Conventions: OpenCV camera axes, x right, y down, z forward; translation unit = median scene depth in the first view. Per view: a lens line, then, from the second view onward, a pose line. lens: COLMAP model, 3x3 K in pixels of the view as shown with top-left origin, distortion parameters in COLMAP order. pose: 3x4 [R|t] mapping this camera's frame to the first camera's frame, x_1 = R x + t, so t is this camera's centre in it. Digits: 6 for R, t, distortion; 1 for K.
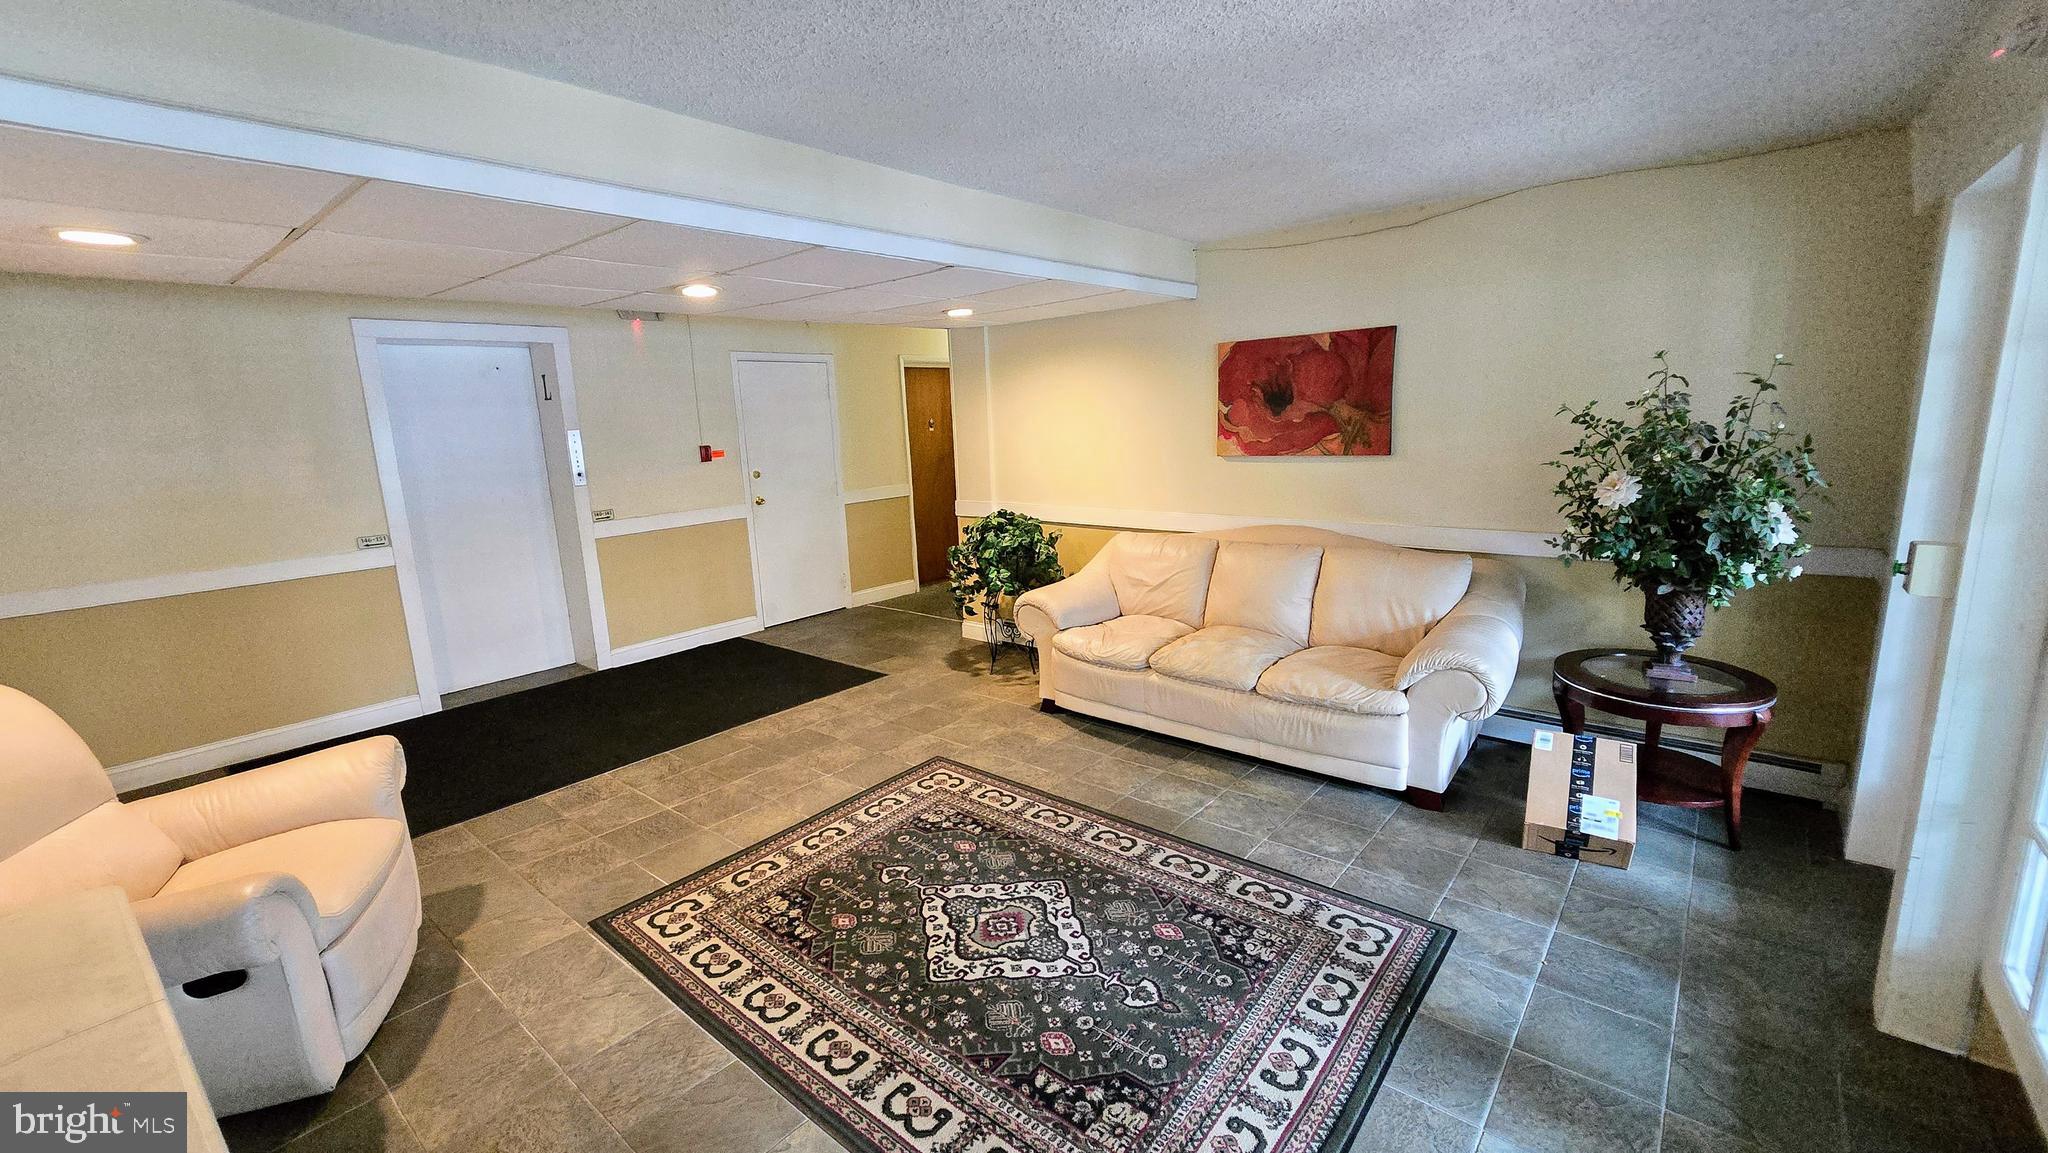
lens RADIAL K [[845.1, 0, 1025.1], [0, 845.1, 576.0], [0, 0, 1]] dist [0.000754, 0.001381]
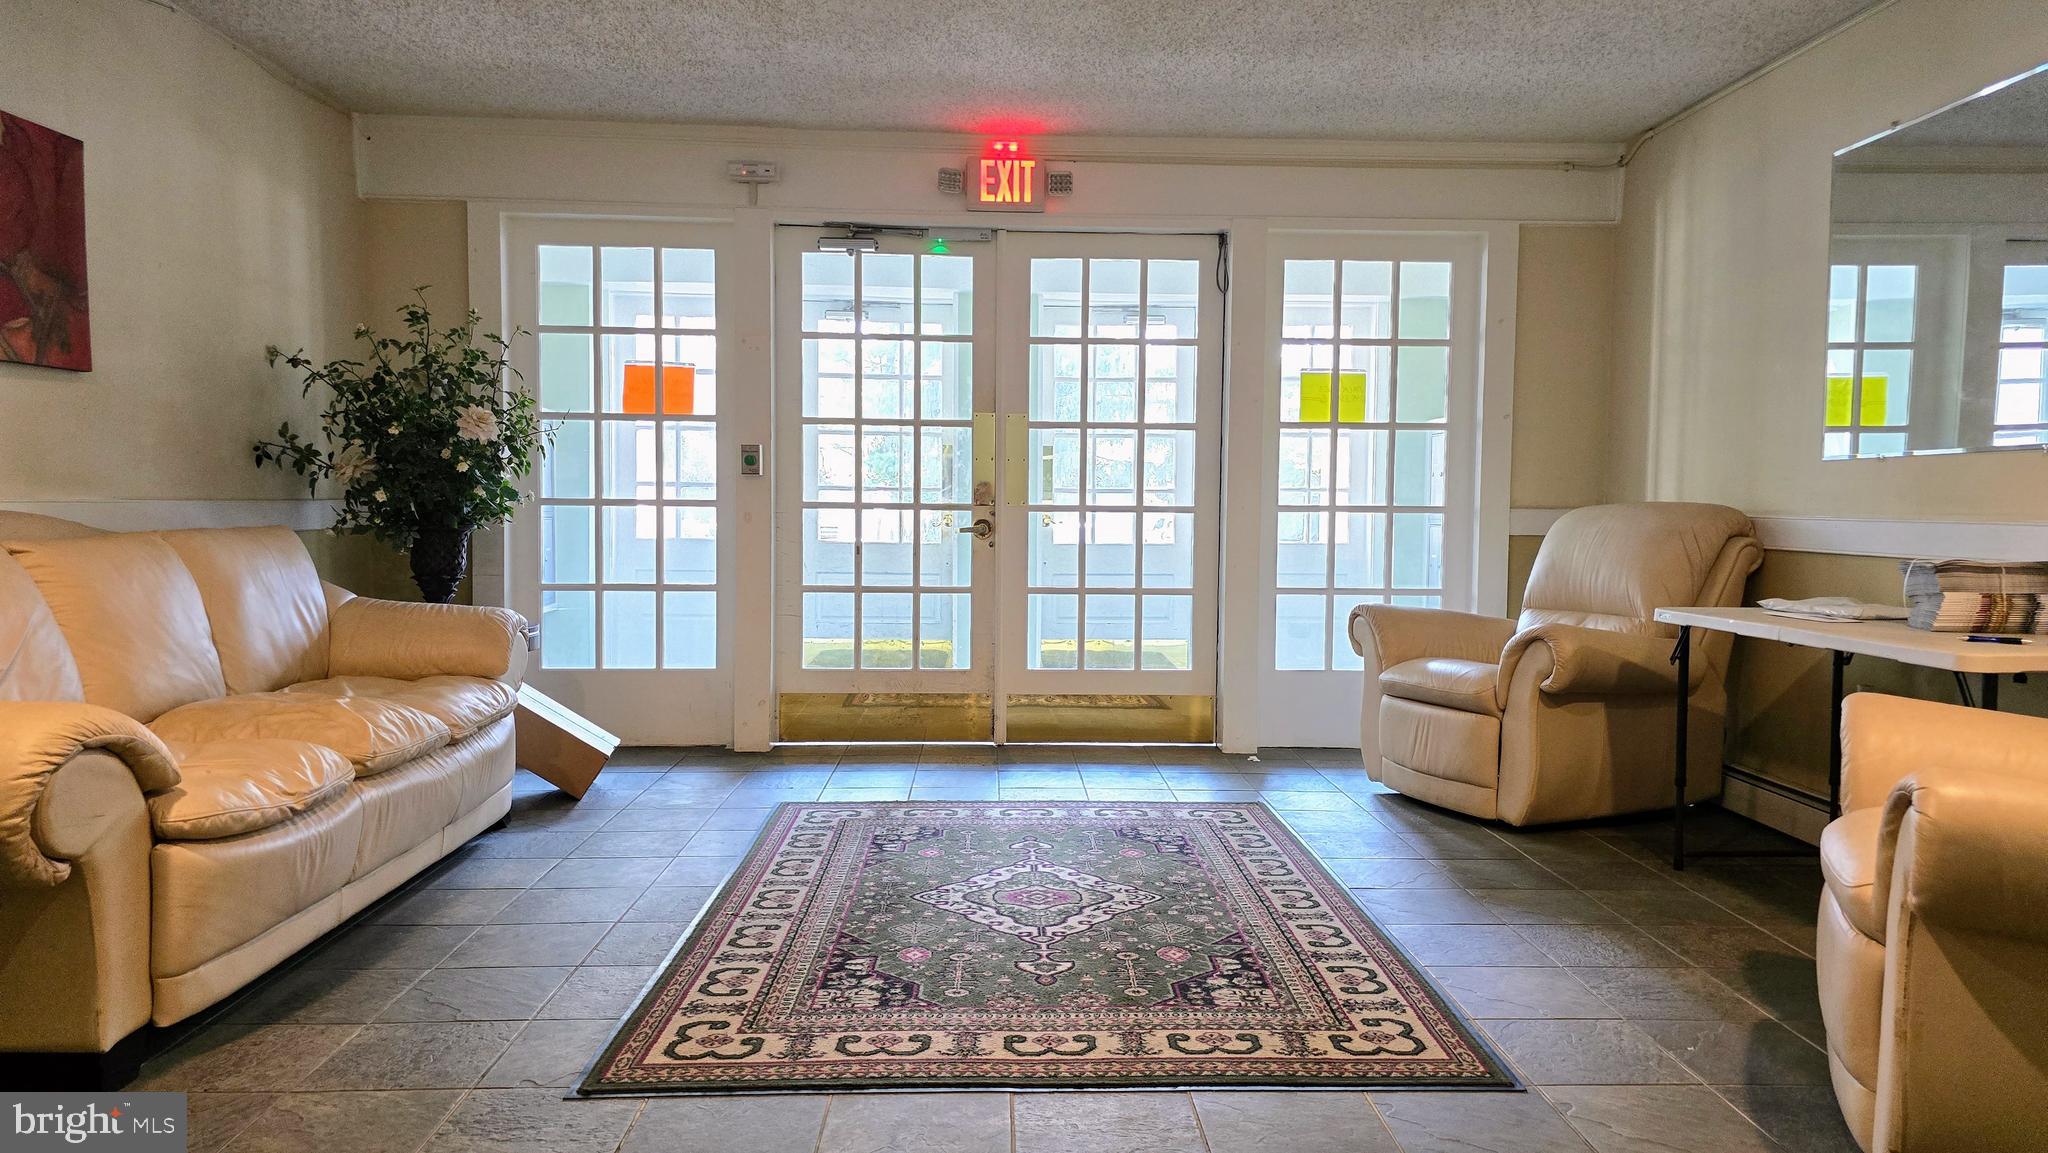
lens RADIAL K [[1379.4, 0, 1026.3], [0, 1379.4, 578.2], [0, 0, 1]] dist [0.049856, -0.042821]
pose [[-0.666667, -0.009154, 0.745300, -0.928357], [0.159459, 0.975022, 0.154610, -0.078733], [-0.728099, 0.221918, -0.648555, 1.674097]]
